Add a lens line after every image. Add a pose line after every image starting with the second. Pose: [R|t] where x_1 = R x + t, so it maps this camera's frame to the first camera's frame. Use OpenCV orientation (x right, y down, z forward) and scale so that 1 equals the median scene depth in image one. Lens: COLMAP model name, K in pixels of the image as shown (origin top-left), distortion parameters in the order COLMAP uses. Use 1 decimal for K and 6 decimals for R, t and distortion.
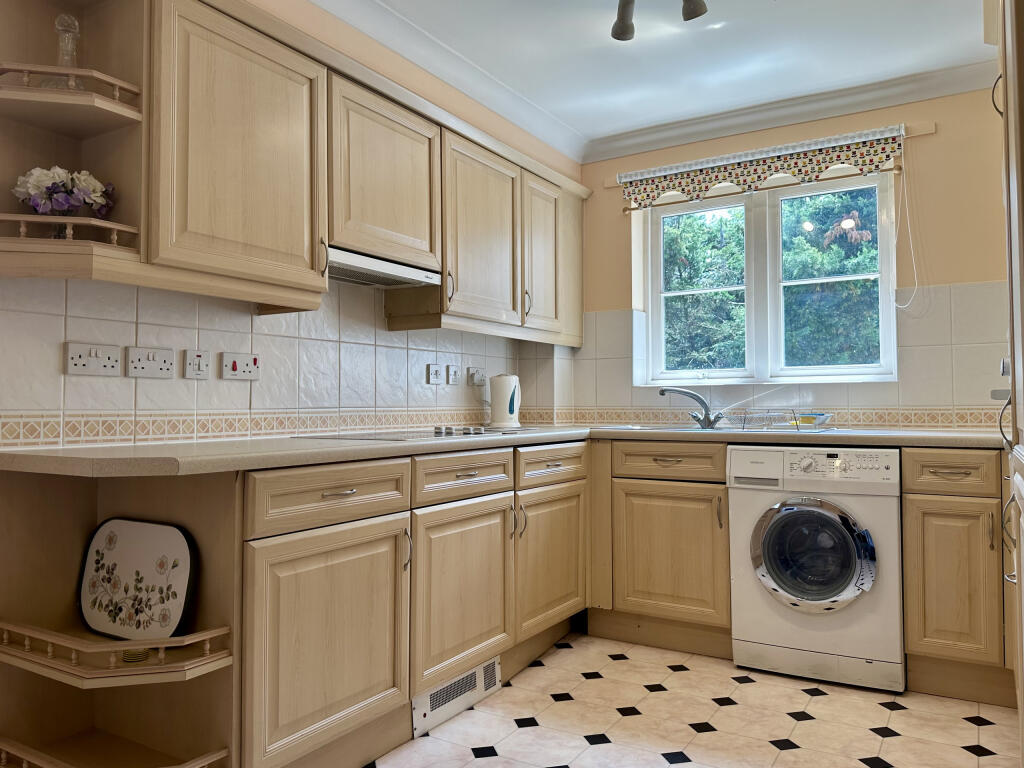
lens RADIAL K [[795.0, 0, 478.1], [0, 795.0, 382.3], [0, 0, 1]] dist [0.139862, -0.211334]
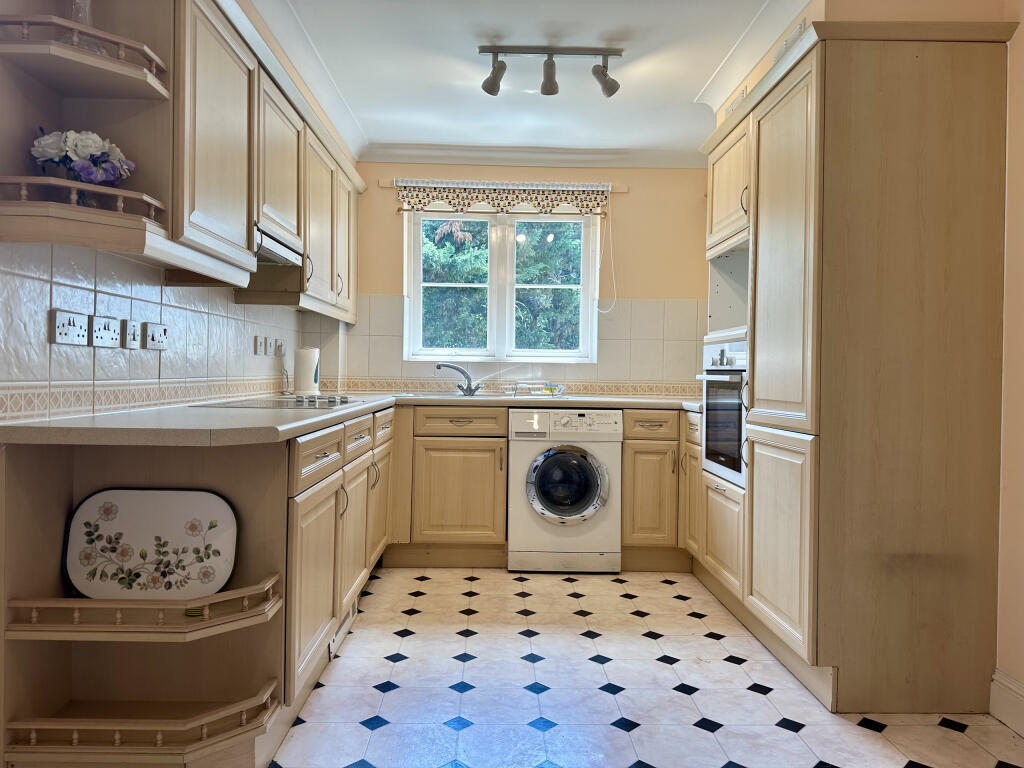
lens RADIAL K [[742.4, 0, 512.0], [0, 742.4, 384.0], [0, 0, 1]] dist [0.125458, -0.147621]
pose [[0.840500, 0.008943, 0.541738, -0.368786], [-0.035542, 0.998620, 0.038657, -0.010945], [-0.540645, -0.051746, 0.839658, -0.034999]]
